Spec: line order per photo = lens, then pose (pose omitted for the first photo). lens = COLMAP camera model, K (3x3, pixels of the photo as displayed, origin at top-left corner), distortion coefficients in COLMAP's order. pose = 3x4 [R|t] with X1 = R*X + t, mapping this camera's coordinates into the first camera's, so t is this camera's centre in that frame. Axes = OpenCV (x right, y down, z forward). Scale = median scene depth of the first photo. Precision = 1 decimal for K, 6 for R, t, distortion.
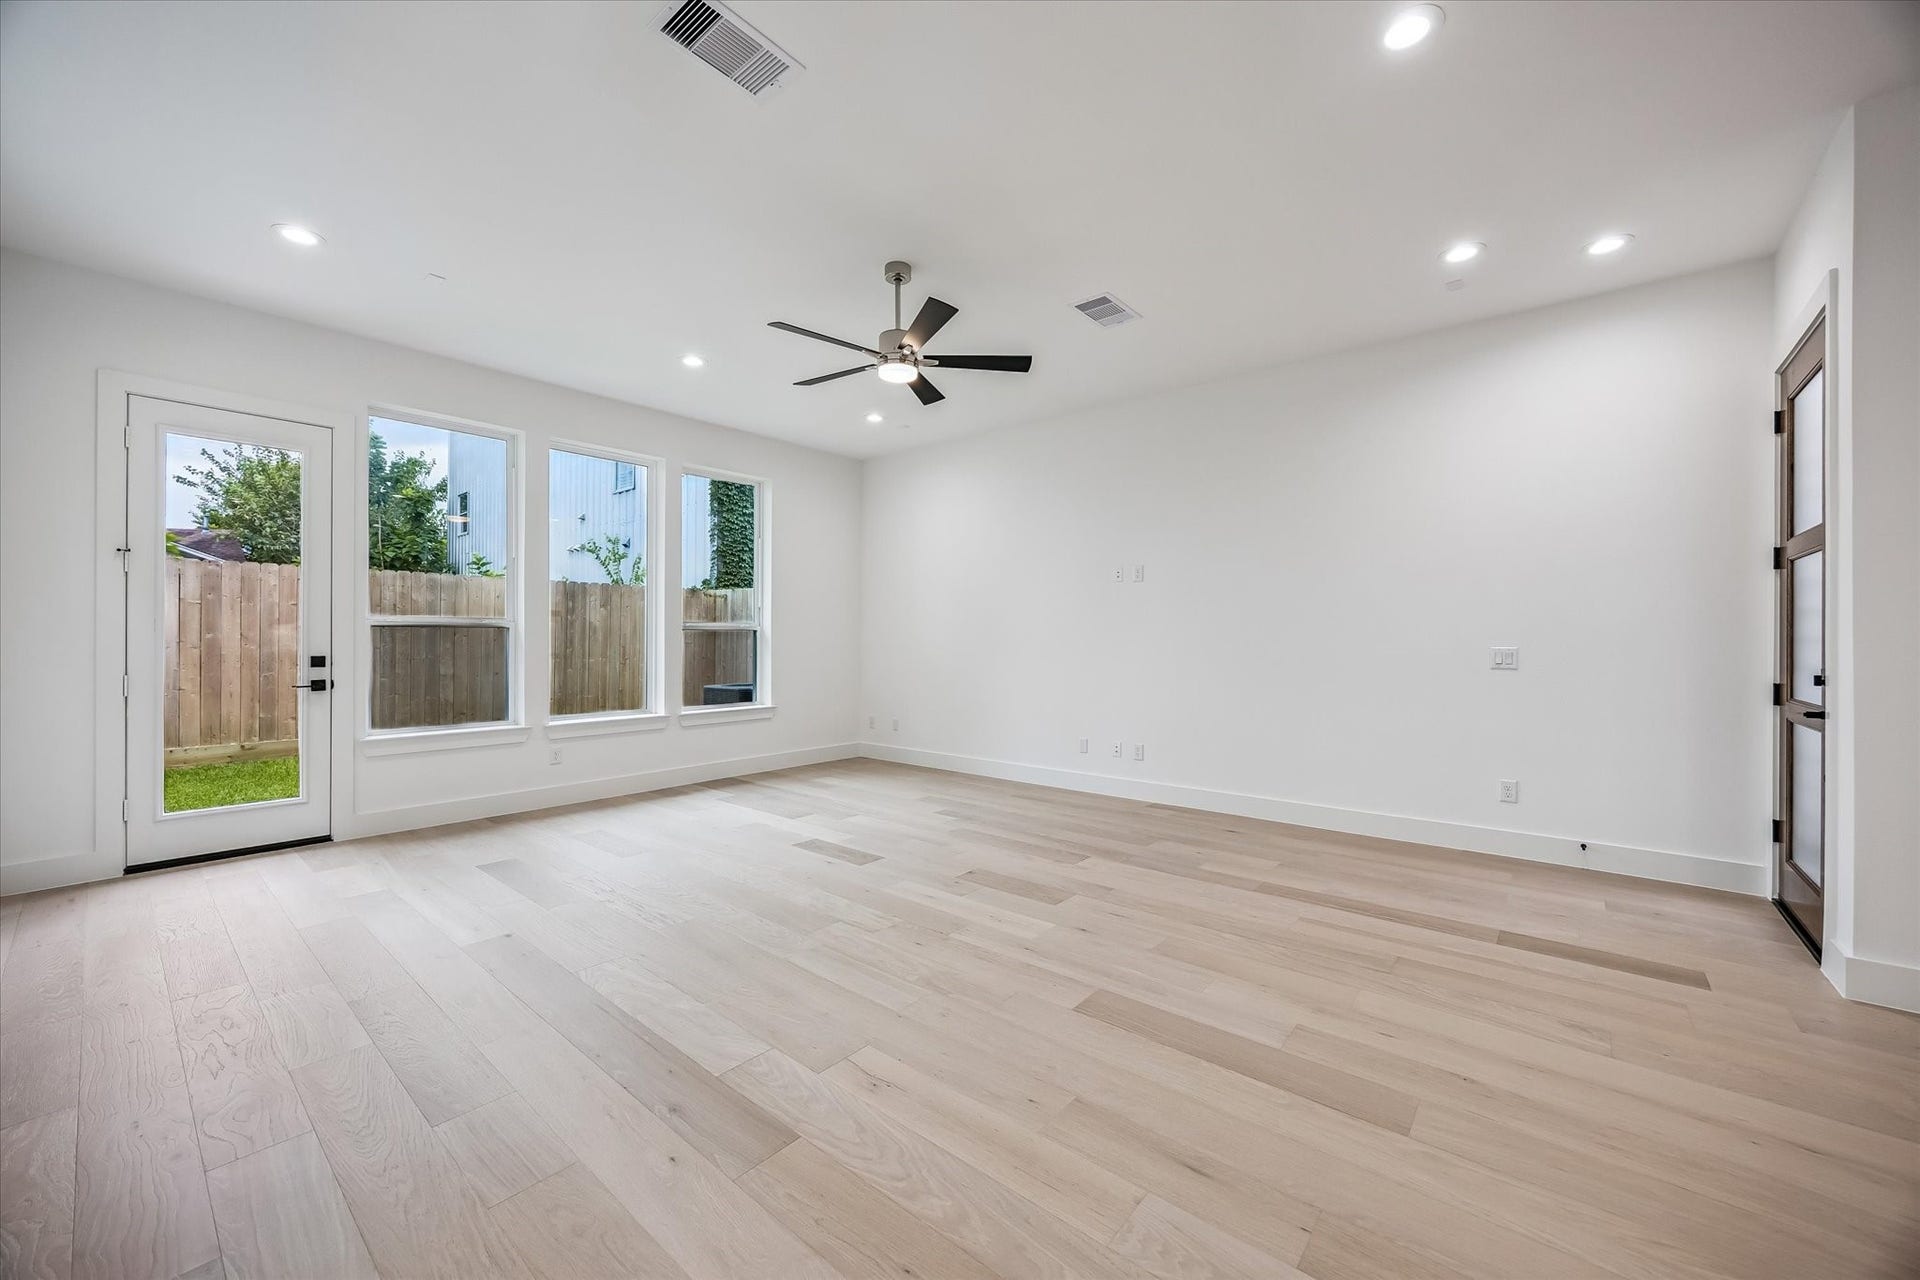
lens RADIAL K [[736.4, 0, 962.6], [0, 736.4, 641.0], [0, 0, 1]] dist [0.002396, -0.000233]
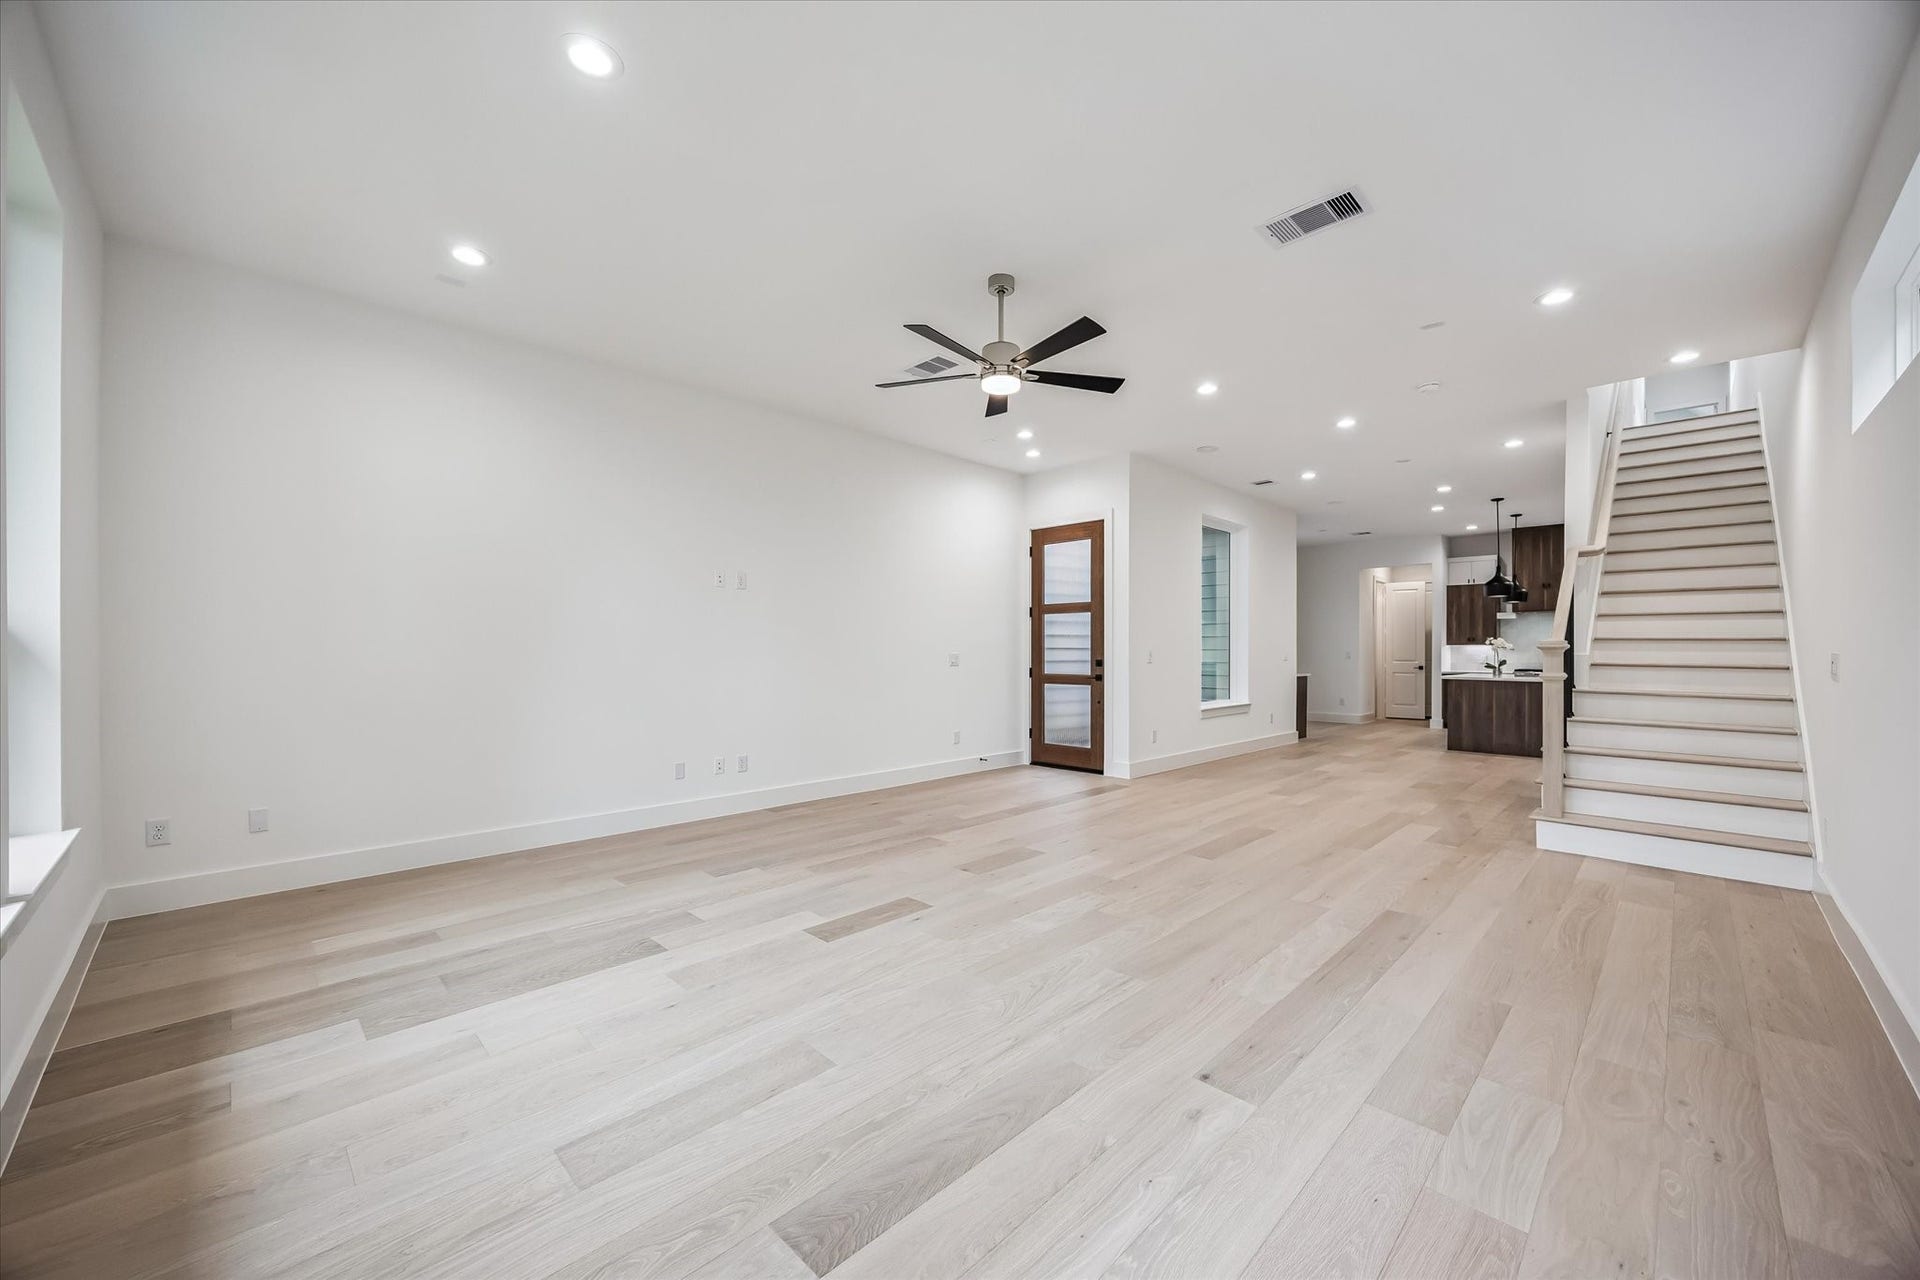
lens RADIAL K [[736.4, 0, 963.4], [0, 736.4, 644.1], [0, 0, 1]] dist [0.002396, -0.000233]
pose [[0.073460, 0.006055, 0.997280, -1.109757], [0.001808, 0.999979, -0.006204, -0.001997], [-0.997297, 0.002259, 0.073448, 0.983246]]
